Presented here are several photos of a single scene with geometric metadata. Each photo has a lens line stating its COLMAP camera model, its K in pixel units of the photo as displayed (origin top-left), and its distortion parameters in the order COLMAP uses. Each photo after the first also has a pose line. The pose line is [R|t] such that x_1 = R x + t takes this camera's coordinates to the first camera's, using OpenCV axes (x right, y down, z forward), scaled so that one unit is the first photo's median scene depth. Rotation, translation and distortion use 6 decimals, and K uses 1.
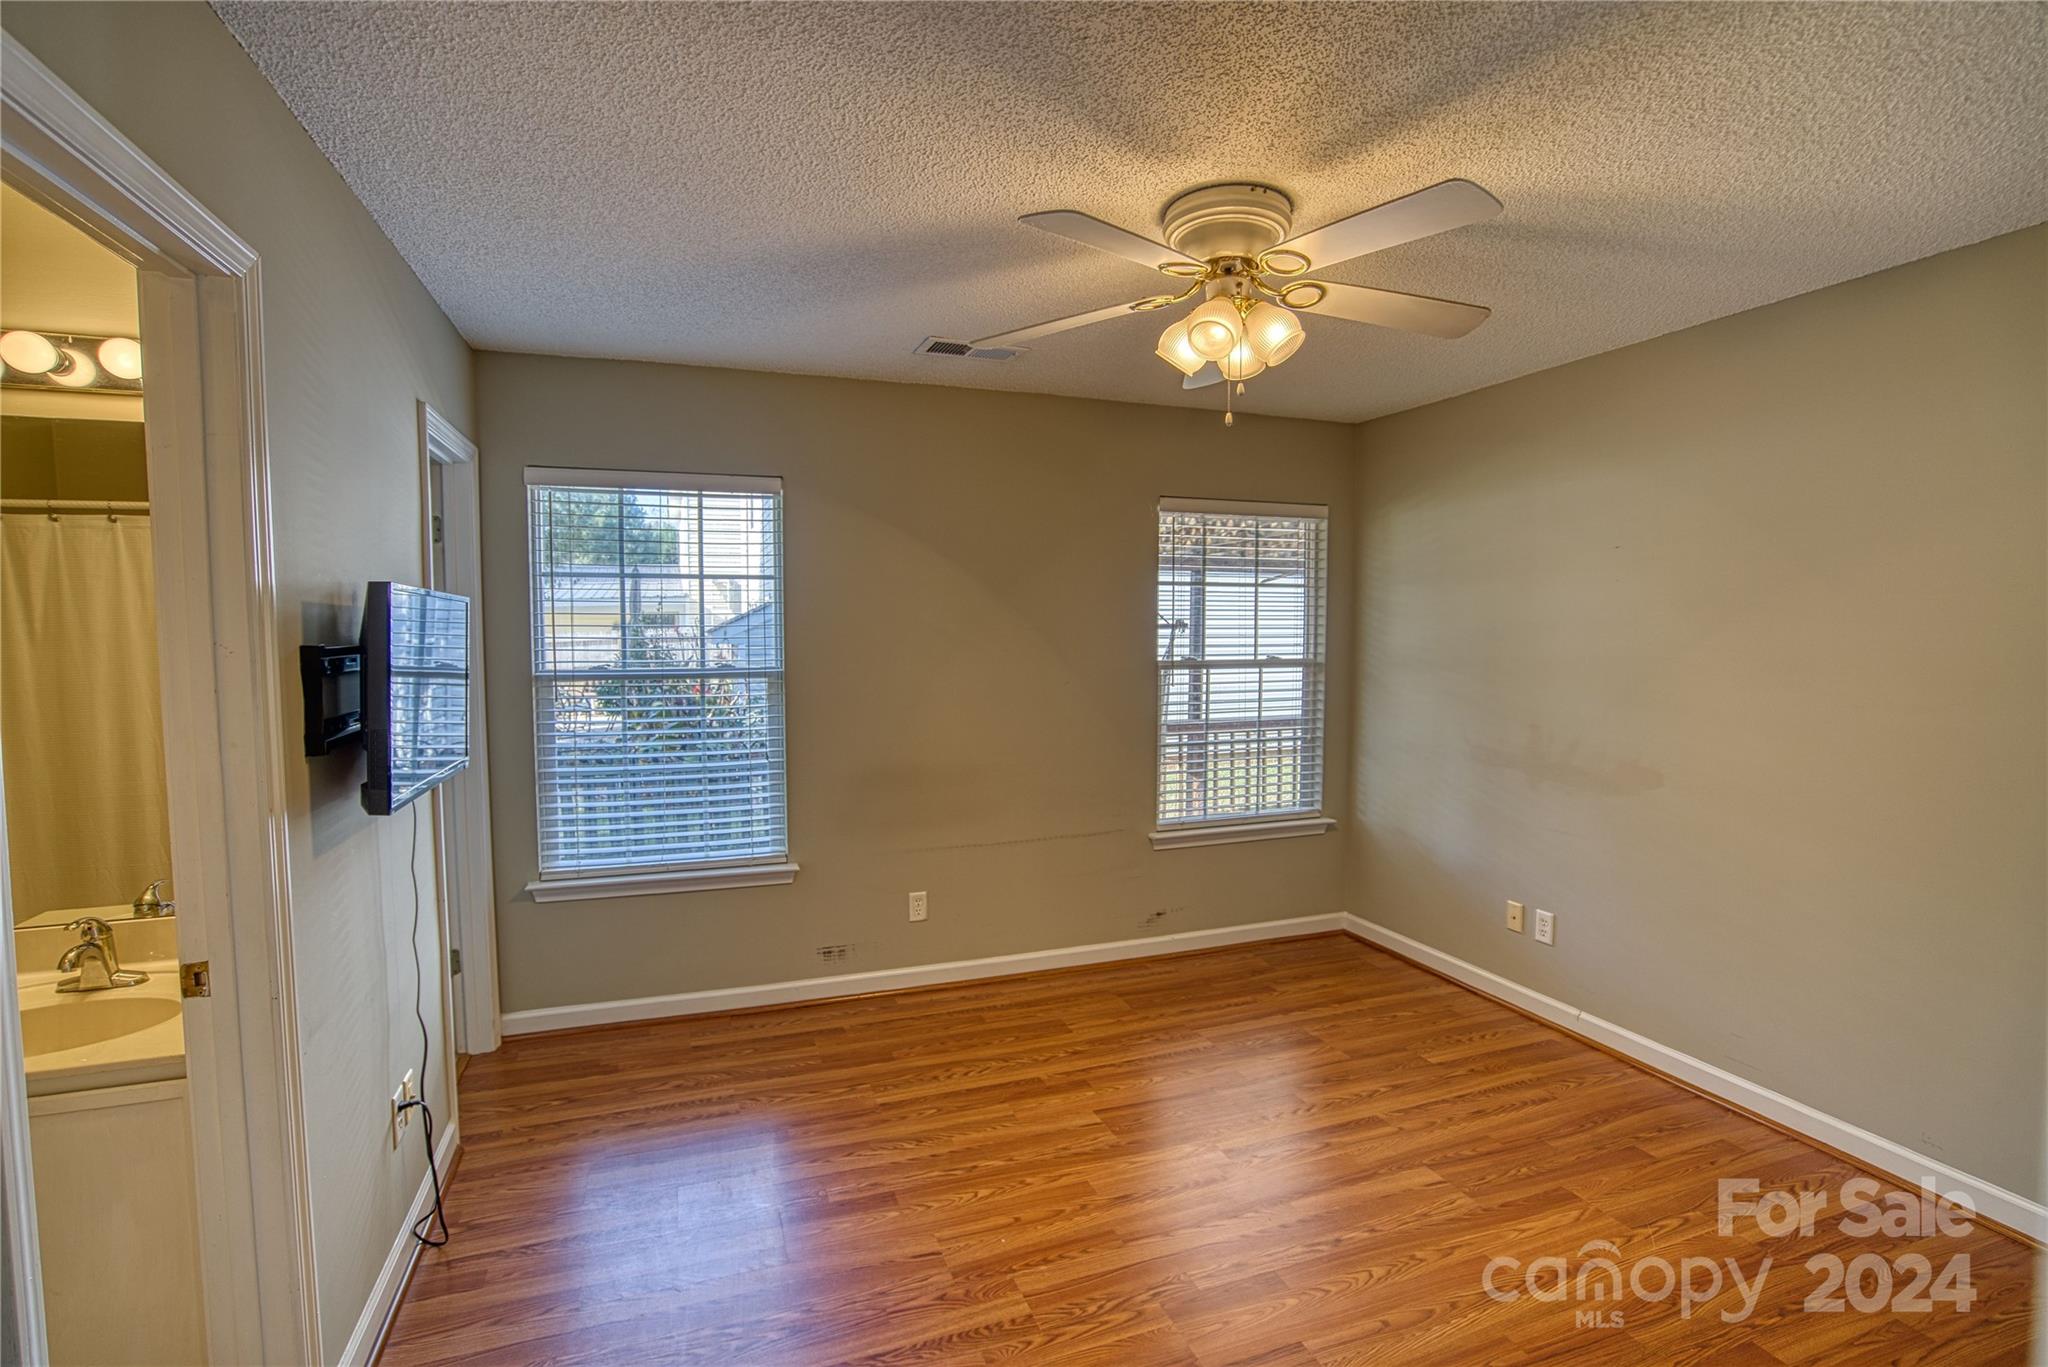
lens RADIAL K [[946.2, 0, 1024.0], [0, 946.2, 683.5], [0, 0, 1]] dist [-0.066894, 0.030087]
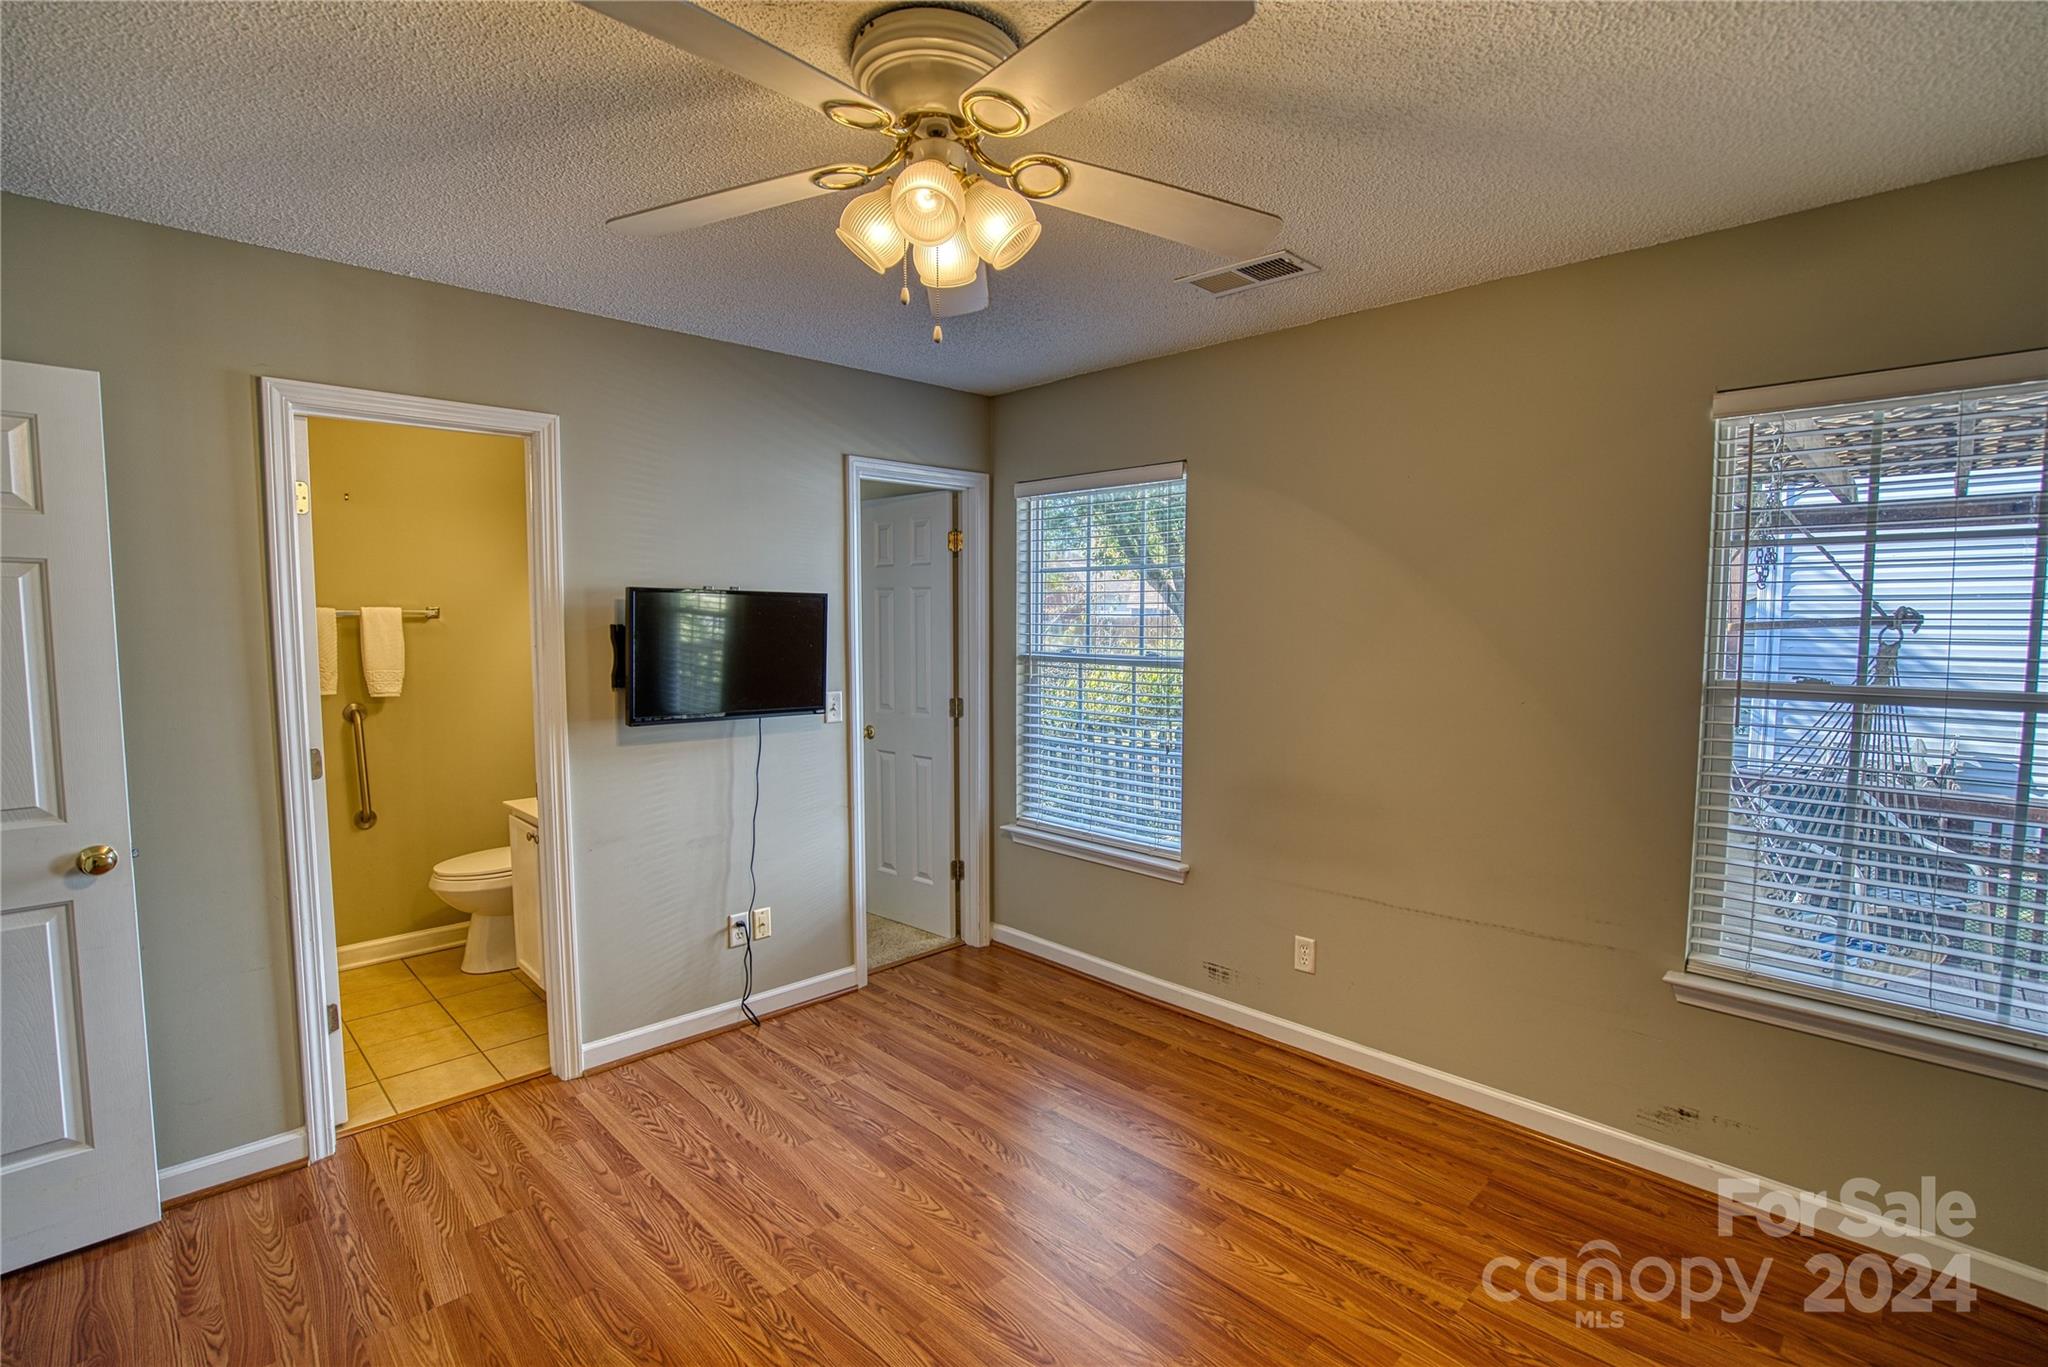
lens RADIAL K [[946.2, 0, 1024.0], [0, 946.2, 683.5], [0, 0, 1]] dist [-0.066894, 0.030087]
pose [[0.417086, 0.064834, -0.906552, 0.546449], [-0.061140, 0.997194, 0.043187, -0.023242], [0.906808, 0.037413, 0.419880, 0.444369]]
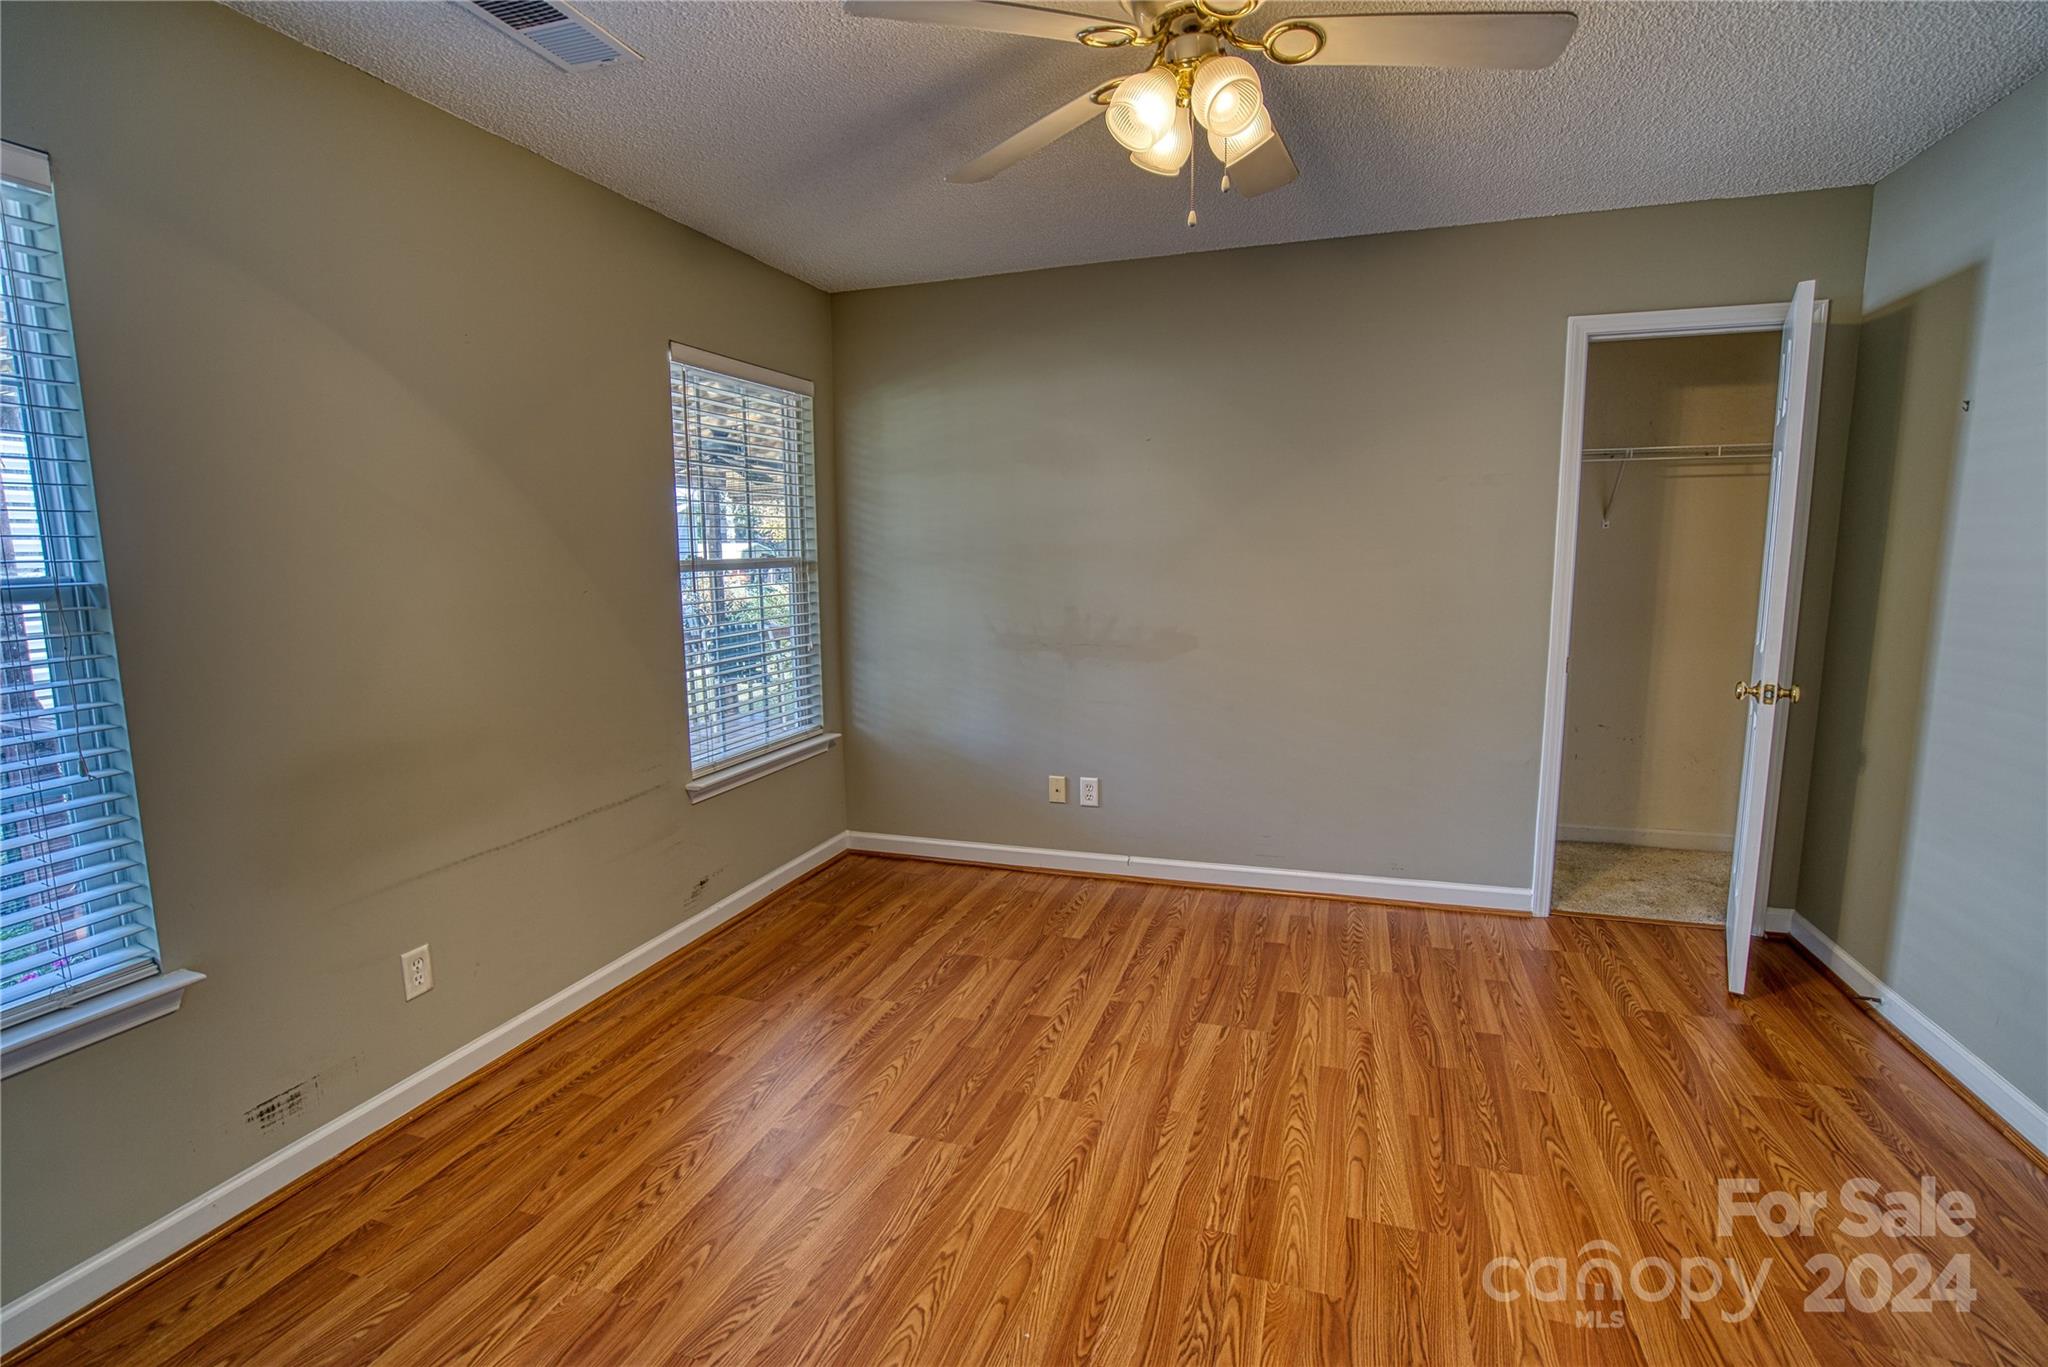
lens RADIAL K [[946.2, 0, 1024.0], [0, 946.2, 683.5], [0, 0, 1]] dist [-0.066894, 0.030087]
pose [[0.624694, -0.116286, 0.772162, -0.319695], [0.060164, 0.993078, 0.100882, 0.018588], [-0.778548, -0.016564, 0.627366, 0.350489]]
